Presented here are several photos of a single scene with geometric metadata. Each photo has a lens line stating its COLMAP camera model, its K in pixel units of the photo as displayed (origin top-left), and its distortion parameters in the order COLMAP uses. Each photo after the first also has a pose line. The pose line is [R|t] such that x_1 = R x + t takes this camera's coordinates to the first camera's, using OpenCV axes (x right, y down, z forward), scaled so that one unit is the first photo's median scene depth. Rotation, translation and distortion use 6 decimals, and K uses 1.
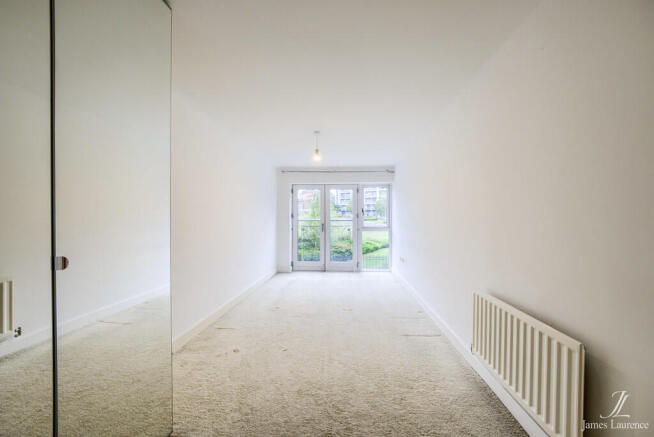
lens RADIAL K [[224.2, 0, 327.1], [0, 224.2, 221.4], [0, 0, 1]] dist [-0.001132, -0.000131]
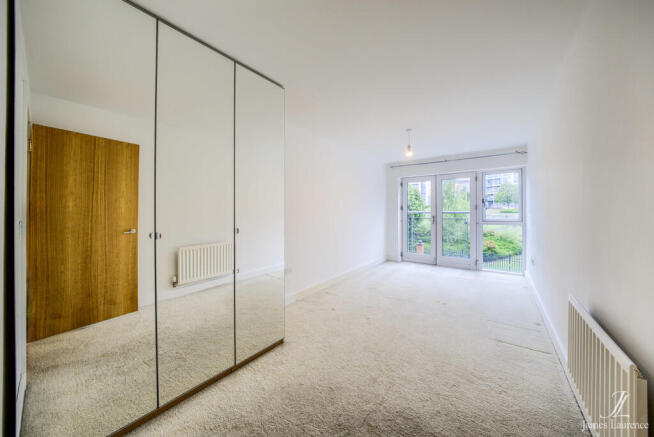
lens RADIAL K [[221.8, 0, 327.2], [0, 221.8, 212.1], [0, 0, 1]] dist [-0.000141, -0.000008]
pose [[0.832956, -0.001315, -0.553338, 0.134478], [-0.003126, 0.999970, -0.007082, 0.002375], [0.553331, 0.007629, 0.832927, -0.057910]]
